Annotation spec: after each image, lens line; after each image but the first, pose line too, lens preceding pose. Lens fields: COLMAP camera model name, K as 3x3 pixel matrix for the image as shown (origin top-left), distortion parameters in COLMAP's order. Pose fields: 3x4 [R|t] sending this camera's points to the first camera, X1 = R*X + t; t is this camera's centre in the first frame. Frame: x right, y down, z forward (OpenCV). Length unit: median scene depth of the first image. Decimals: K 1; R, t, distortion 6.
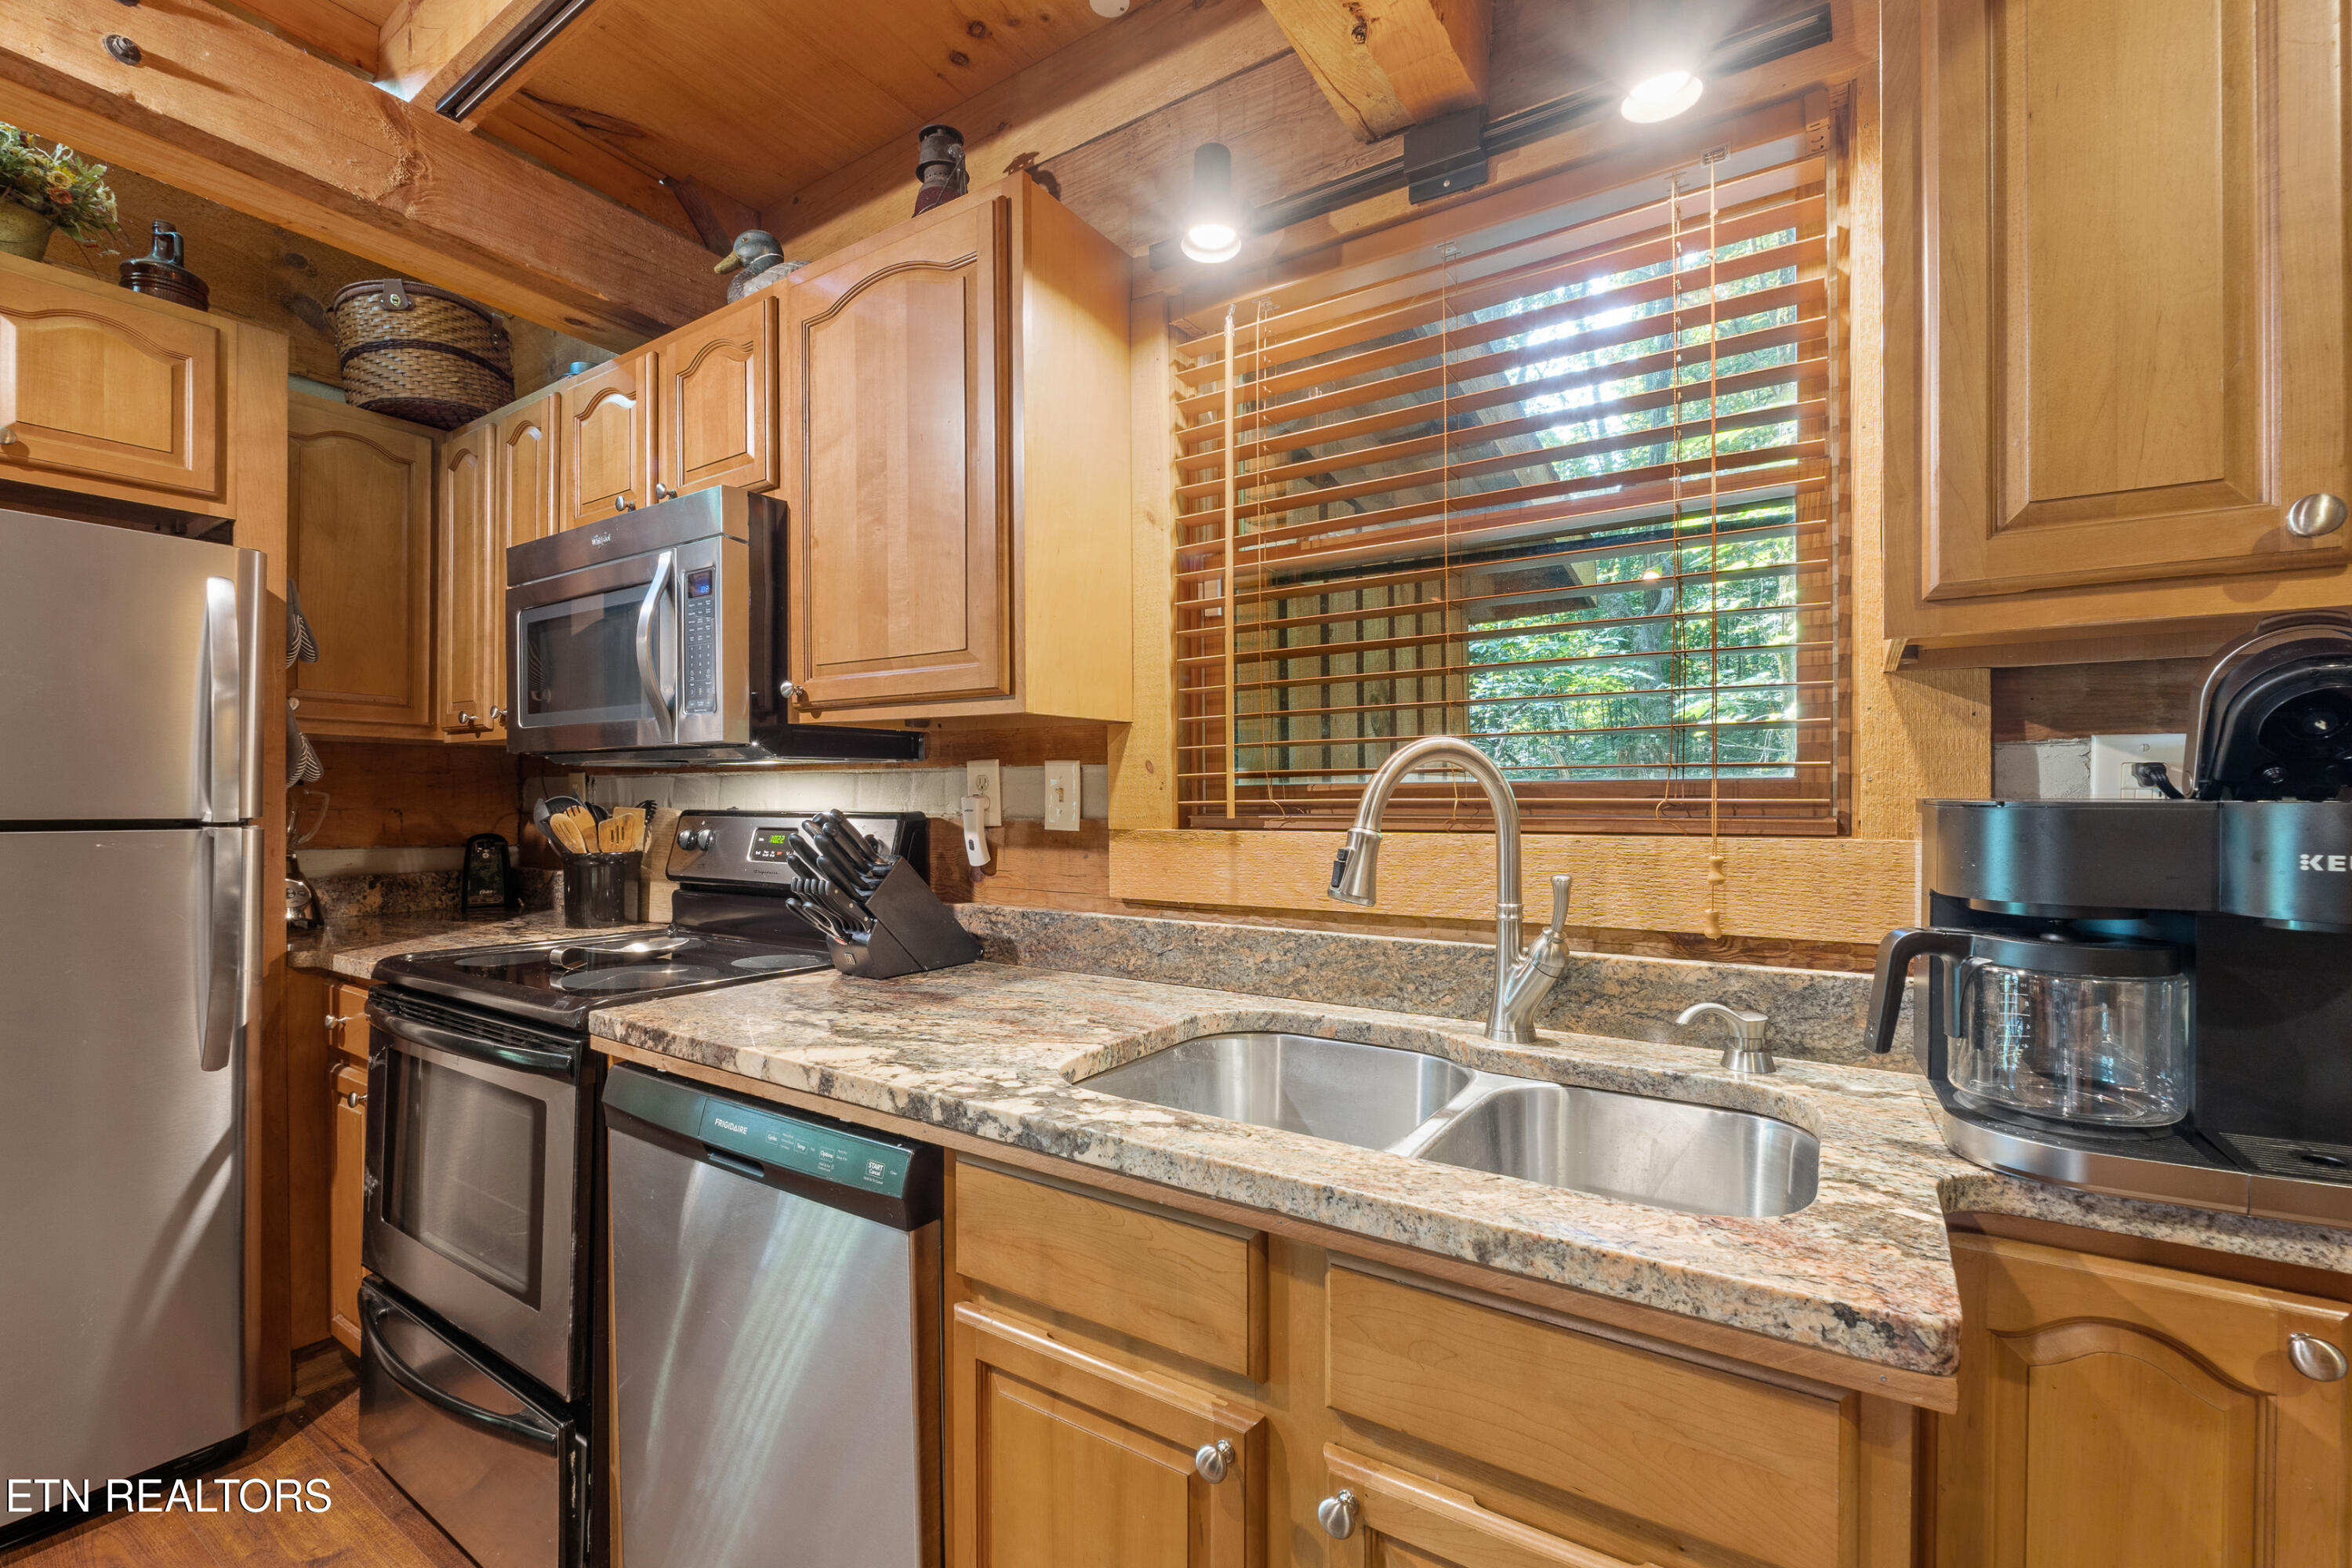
lens RADIAL K [[1010.4, 0, 1185.4], [0, 1010.4, 807.8], [0, 0, 1]] dist [-0.009288, 0.000064]
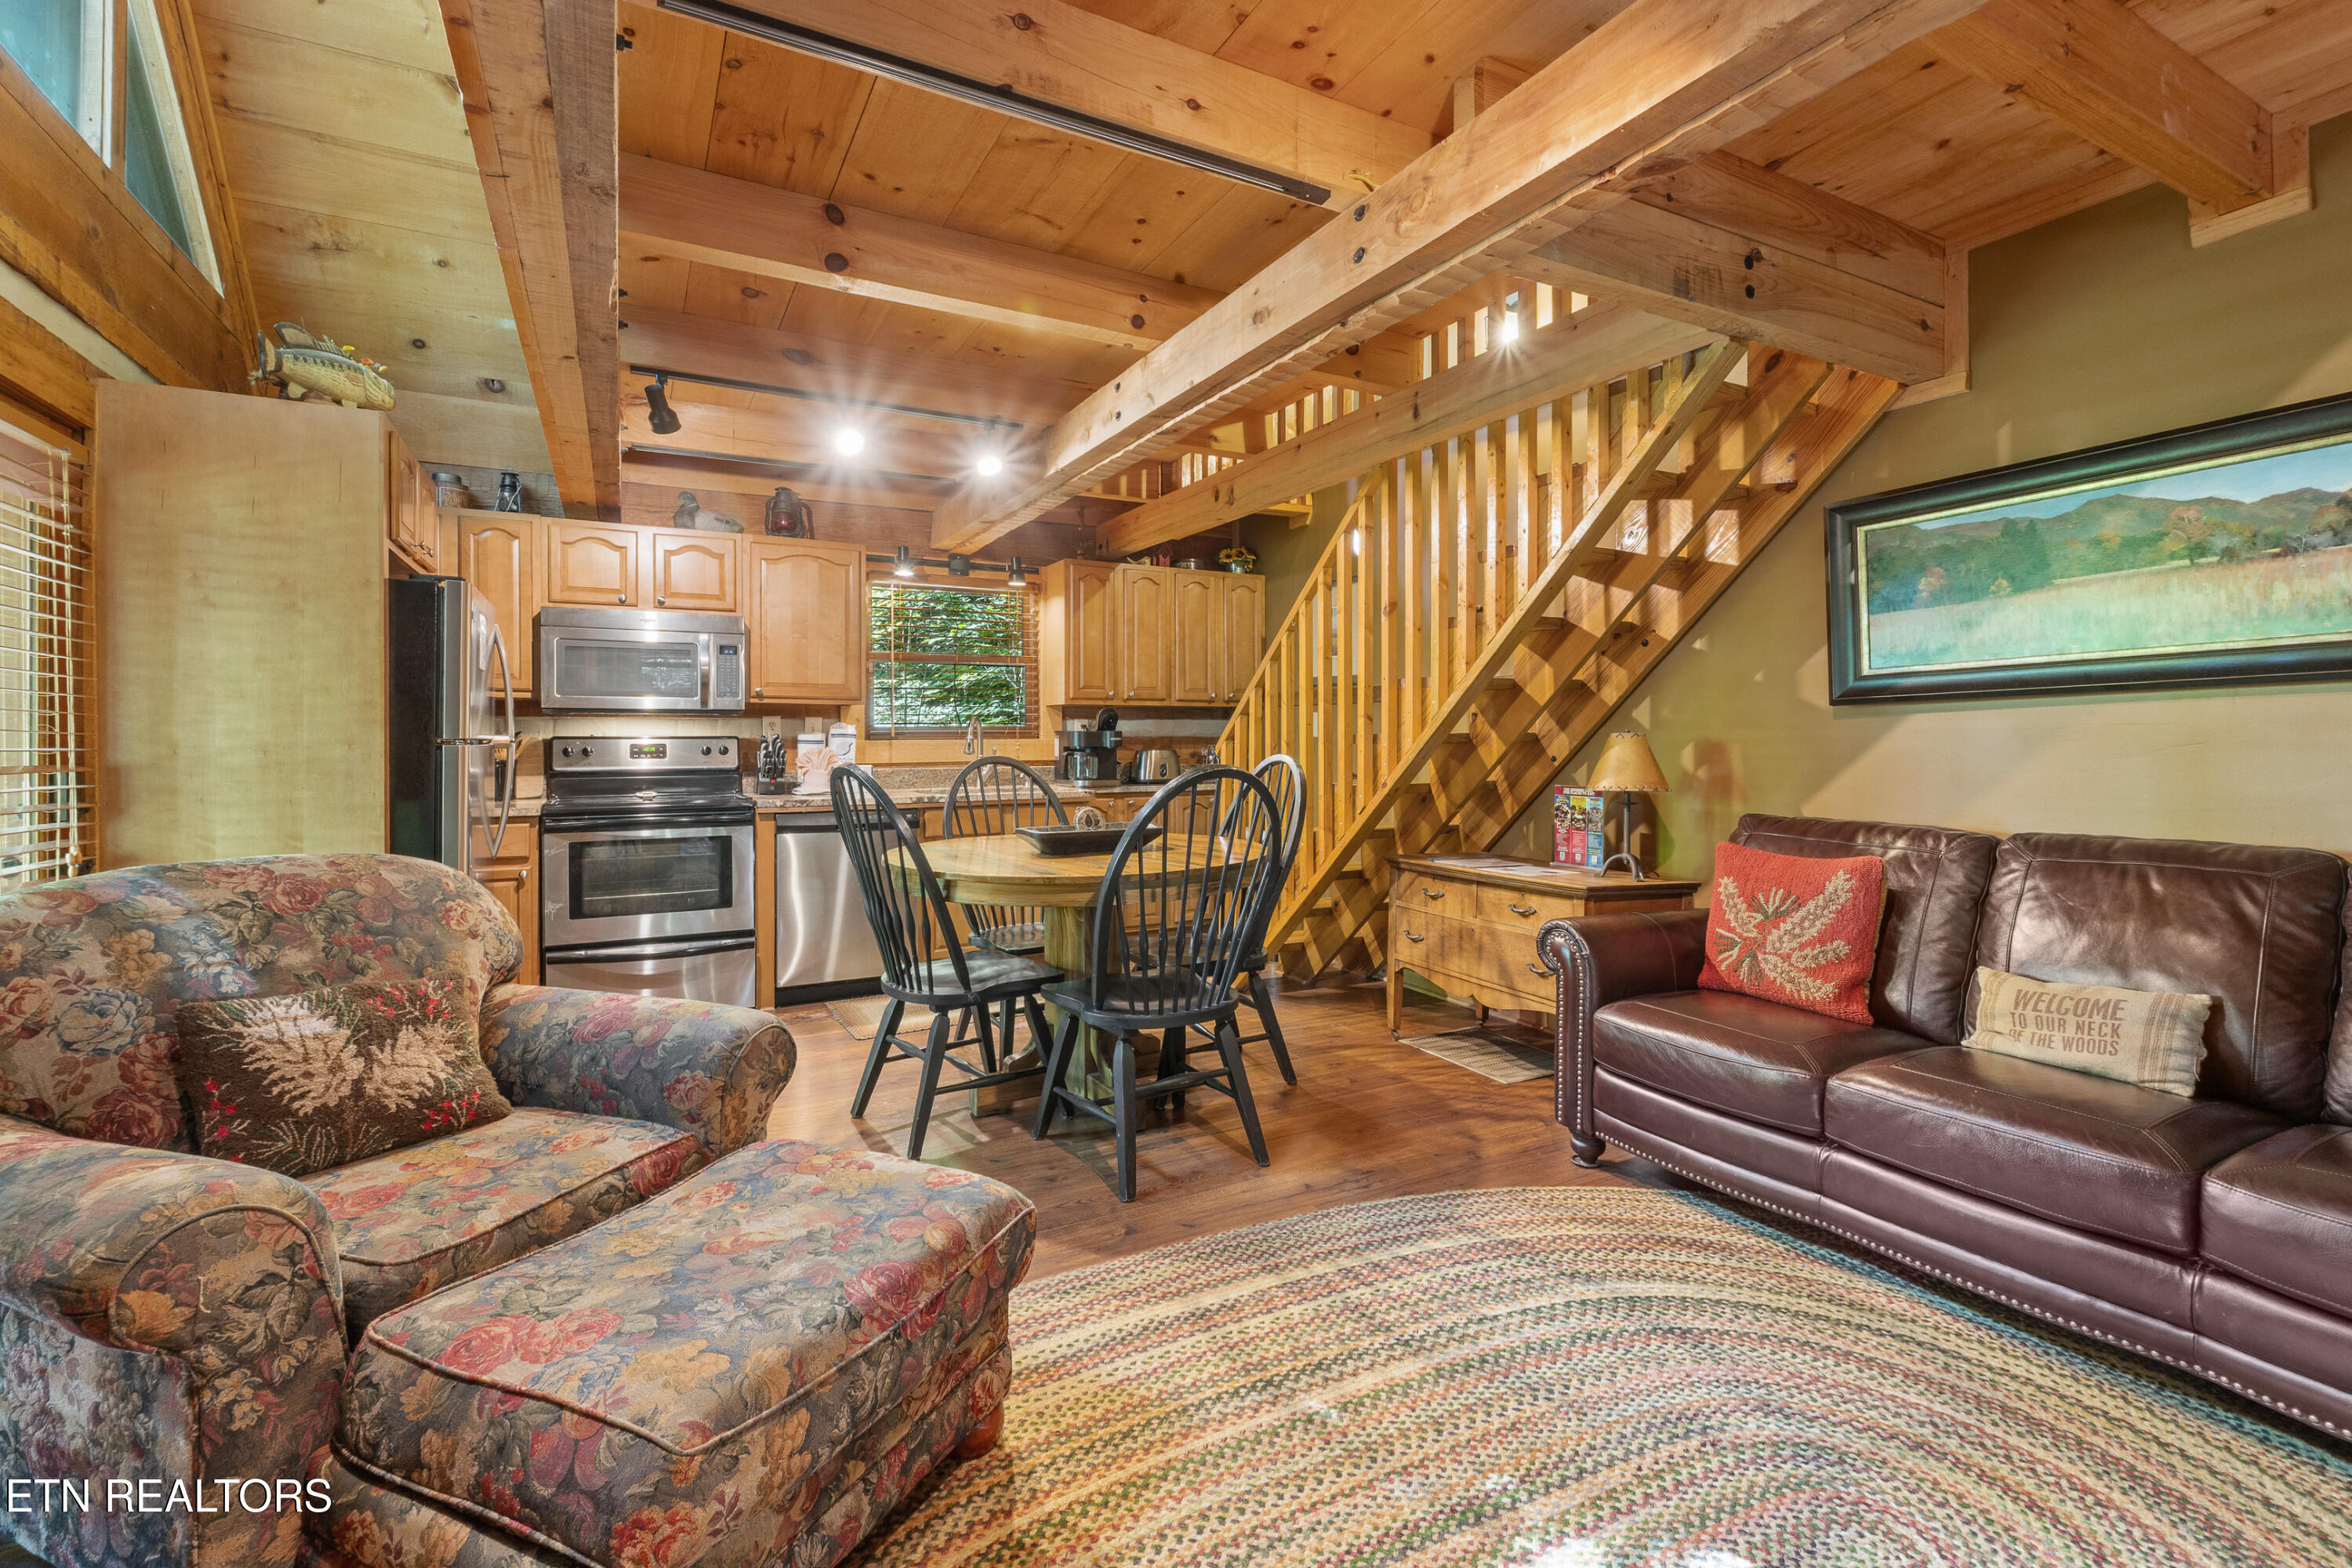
lens RADIAL K [[1017.0, 0, 1179.8], [0, 1017.0, 753.9], [0, 0, 1]] dist [0.011874, -0.000094]
pose [[0.469247, -0.013558, 0.882963, -3.092641], [0.009353, 0.999902, 0.010383, 0.049887], [-0.883017, 0.003386, 0.469328, -1.757438]]
